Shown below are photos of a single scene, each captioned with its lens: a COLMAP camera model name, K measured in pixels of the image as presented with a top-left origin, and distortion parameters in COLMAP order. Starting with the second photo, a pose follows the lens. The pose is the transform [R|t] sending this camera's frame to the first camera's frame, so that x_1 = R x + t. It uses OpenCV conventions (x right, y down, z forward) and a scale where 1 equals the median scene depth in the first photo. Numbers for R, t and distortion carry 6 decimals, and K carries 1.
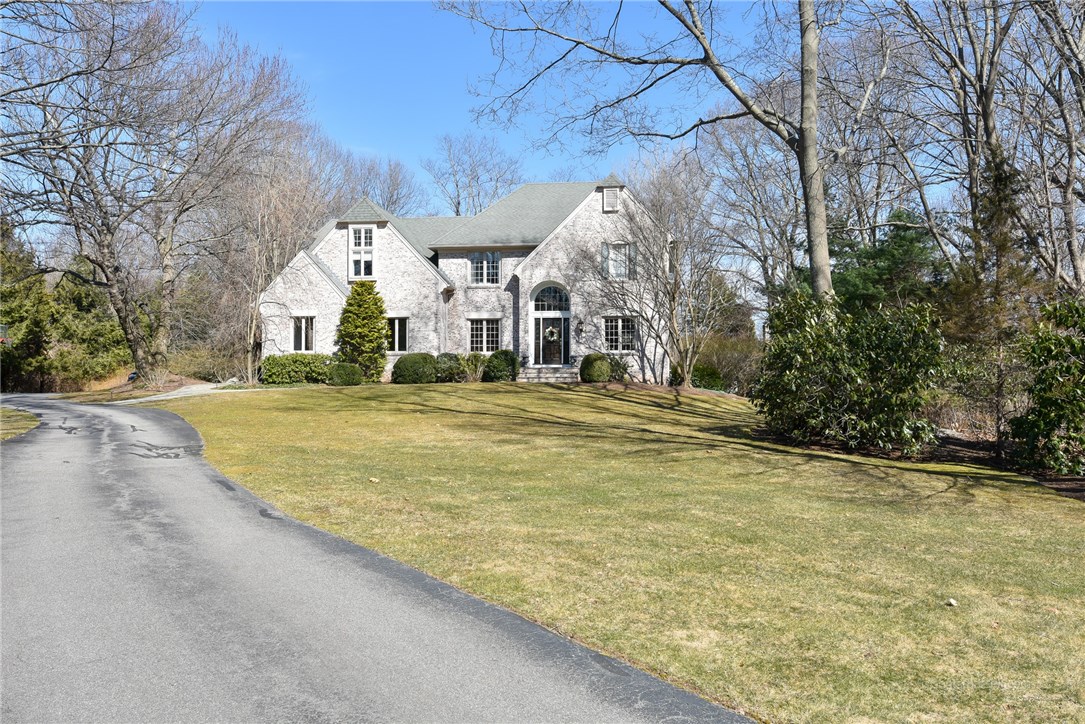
lens RADIAL K [[930.4, 0, 541.7], [0, 930.4, 366.5], [0, 0, 1]] dist [-0.000066, -0.000976]
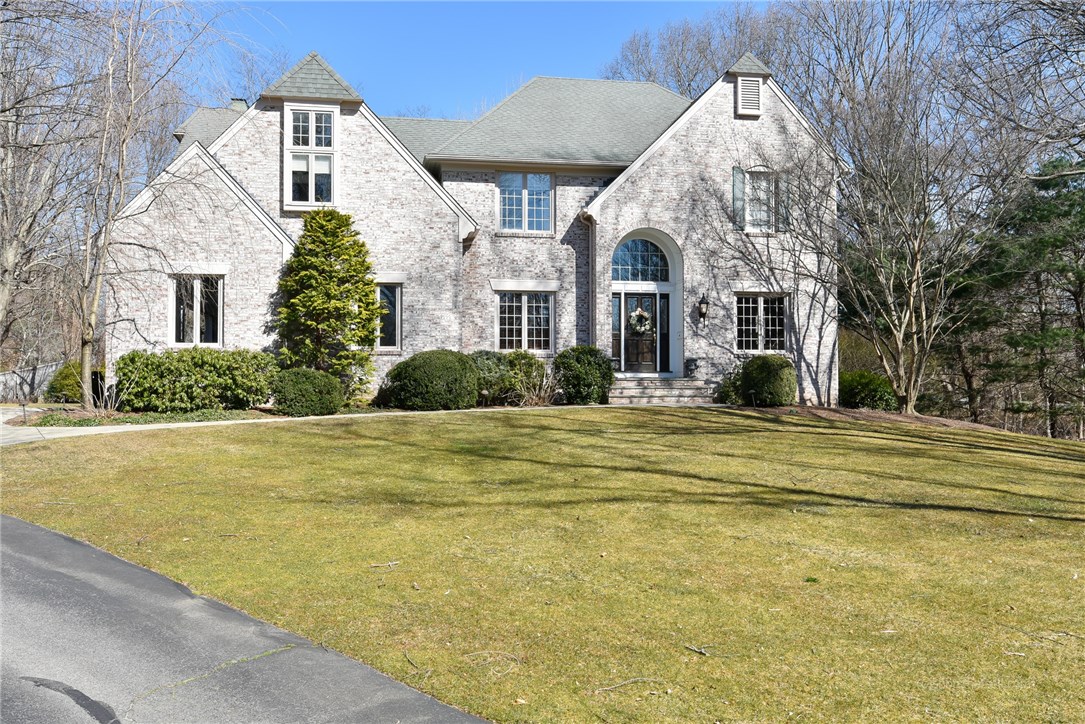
lens RADIAL K [[971.4, 0, 544.0], [0, 971.4, 359.2], [0, 0, 1]] dist [0.009260, 0.008301]
pose [[0.954377, 0.008743, 0.298476, -0.231090], [-0.006686, 0.999946, -0.007912, -0.005348], [-0.298530, 0.005556, 0.954384, 0.439713]]
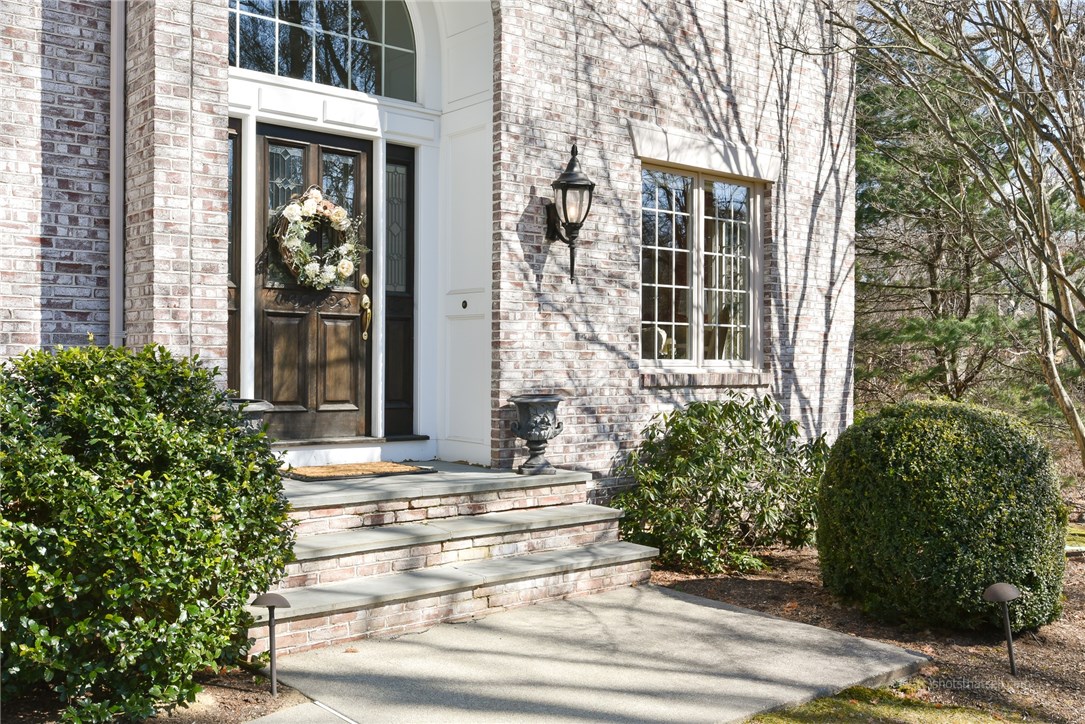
lens RADIAL K [[1047.1, 0, 542.6], [0, 1047.1, 361.0], [0, 0, 1]] dist [-0.002455, 0.000000]
pose [[0.673801, 0.004255, 0.738901, -0.089222], [-0.020370, 0.999710, 0.012818, -0.018519], [-0.738632, -0.023688, 0.673692, 0.868428]]
